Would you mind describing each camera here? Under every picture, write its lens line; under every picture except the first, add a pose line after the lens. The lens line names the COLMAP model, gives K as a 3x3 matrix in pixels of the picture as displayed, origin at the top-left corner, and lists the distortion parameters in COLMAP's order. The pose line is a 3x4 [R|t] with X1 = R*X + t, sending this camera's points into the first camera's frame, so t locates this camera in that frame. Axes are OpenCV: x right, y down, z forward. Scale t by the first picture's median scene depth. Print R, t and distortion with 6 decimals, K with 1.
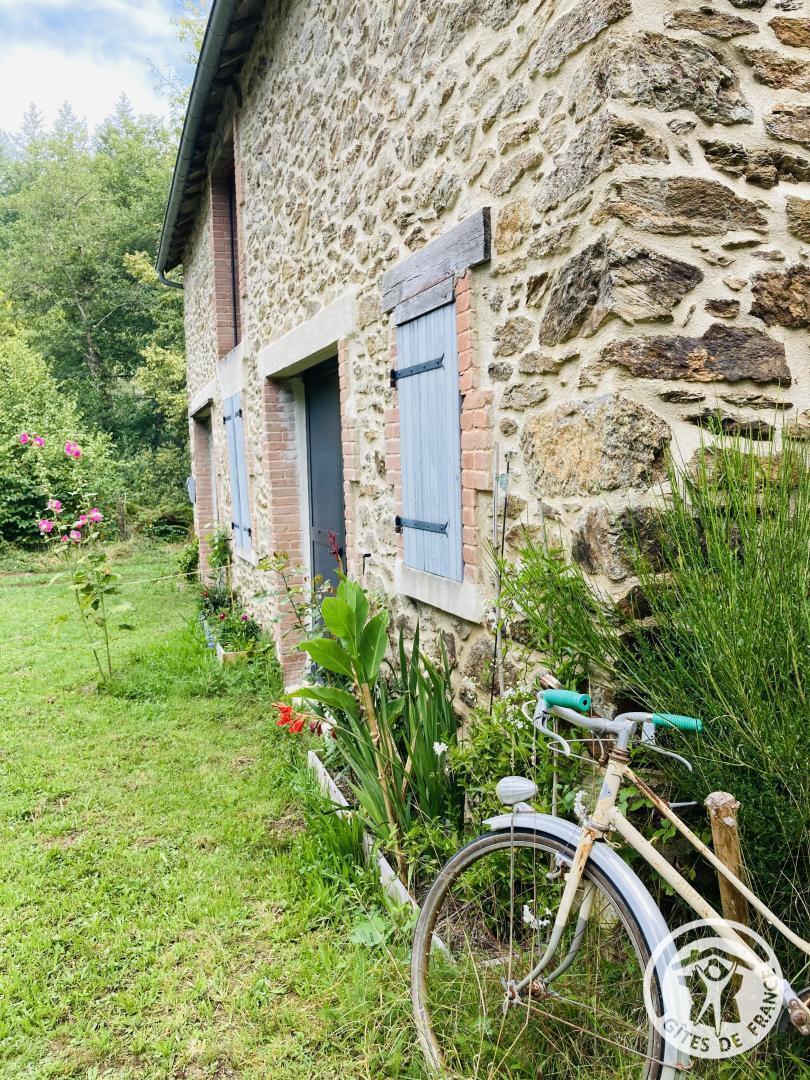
lens RADIAL K [[895.6, 0, 401.9], [0, 895.6, 549.1], [0, 0, 1]] dist [0.054028, -0.074906]
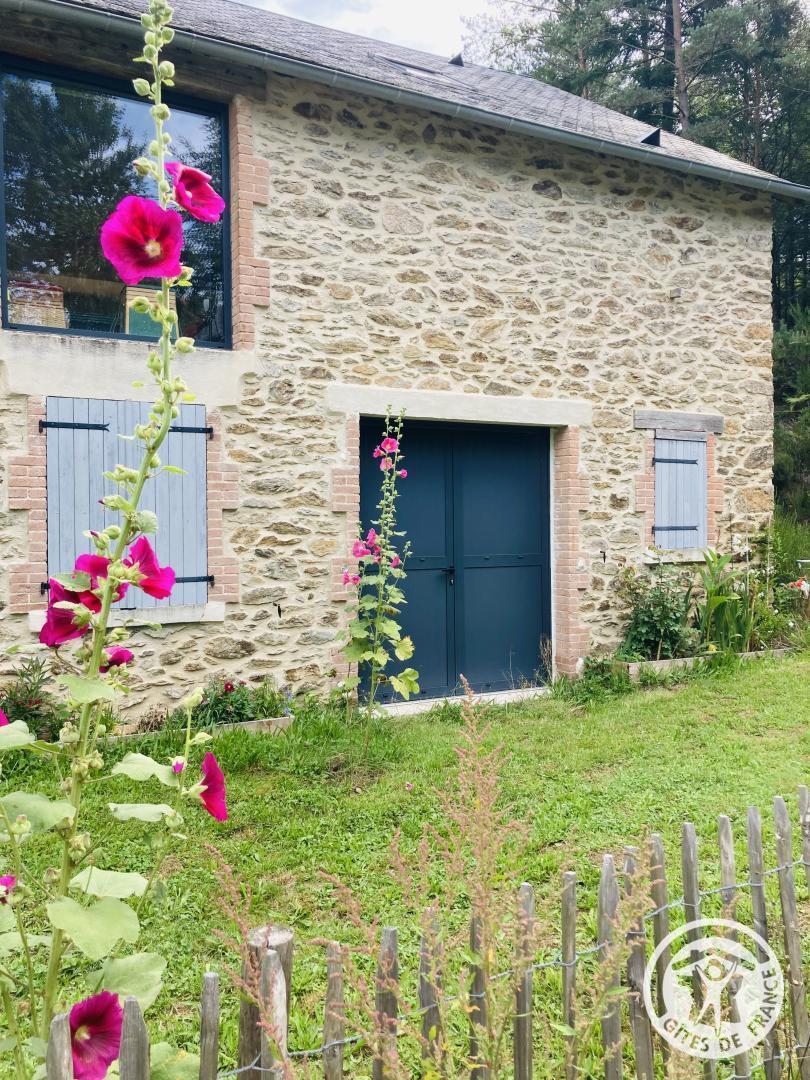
lens RADIAL K [[895.6, 0, 408.0], [0, 895.6, 536.4], [0, 0, 1]] dist [0.054028, -0.074906]
pose [[-0.169433, 0.012230, 0.985466, -3.060603], [0.105985, 0.994350, 0.005882, -0.132551], [-0.979826, 0.105441, -0.169772, 2.965563]]
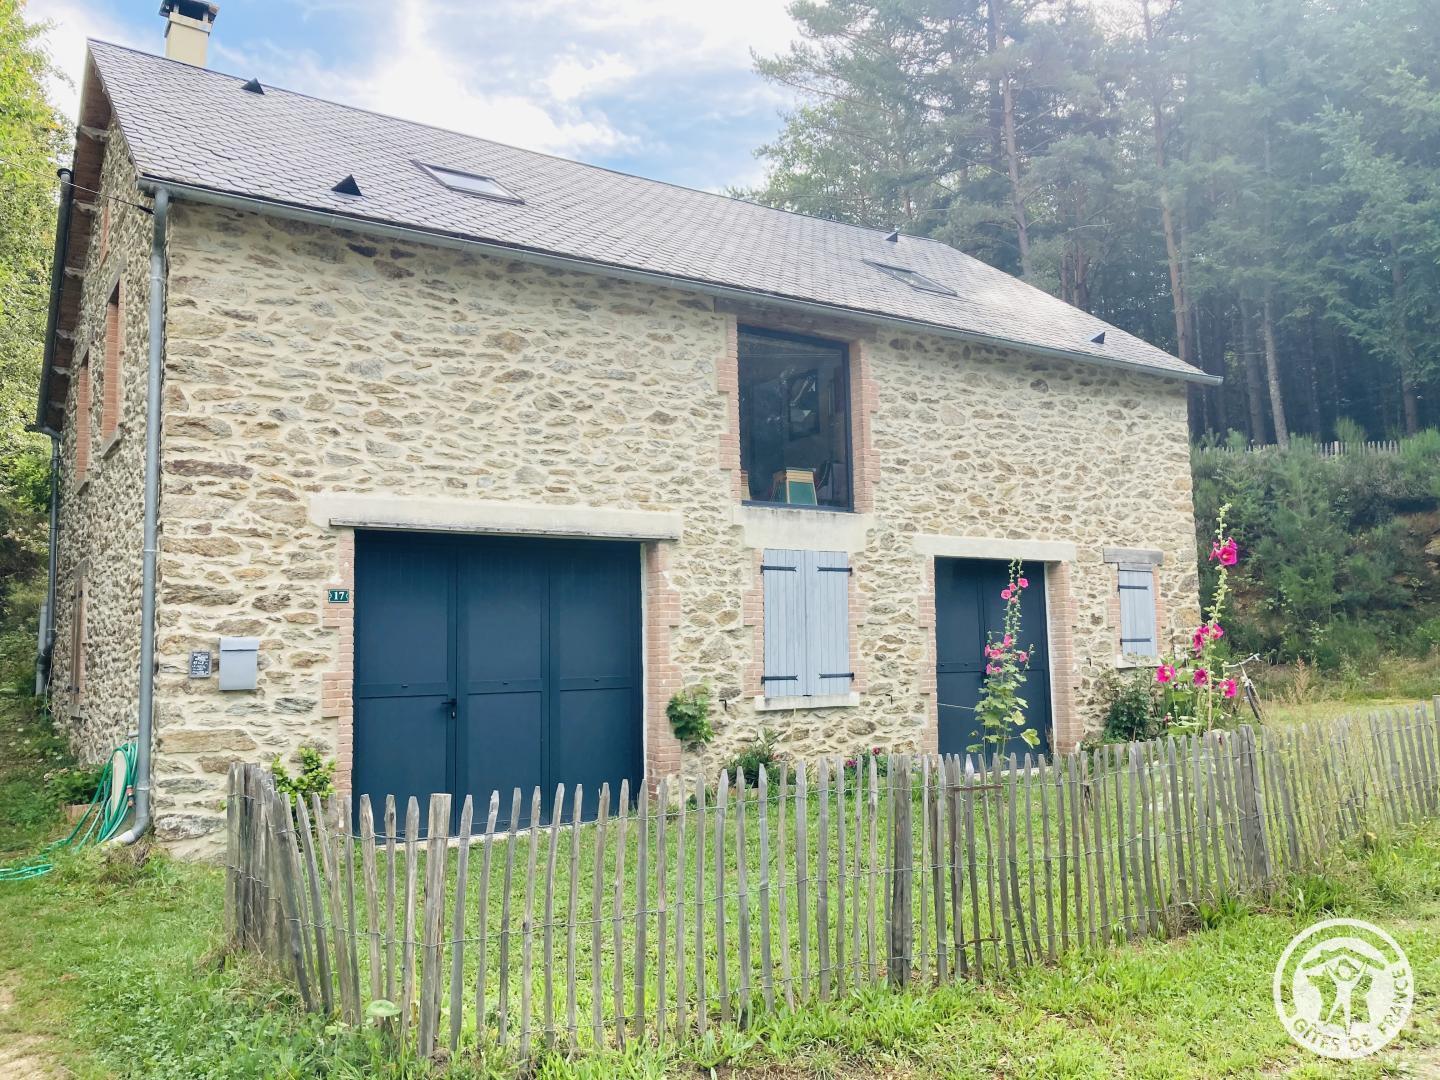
lens RADIAL K [[1194.1, 0, 714.7], [0, 1194.1, 542.1], [0, 0, 1]] dist [0.054028, -0.074906]
pose [[-0.266126, 0.122217, 0.956159, -4.856057], [0.118342, 0.988569, -0.093421, -0.200017], [-0.956646, 0.088292, -0.277547, 4.830093]]
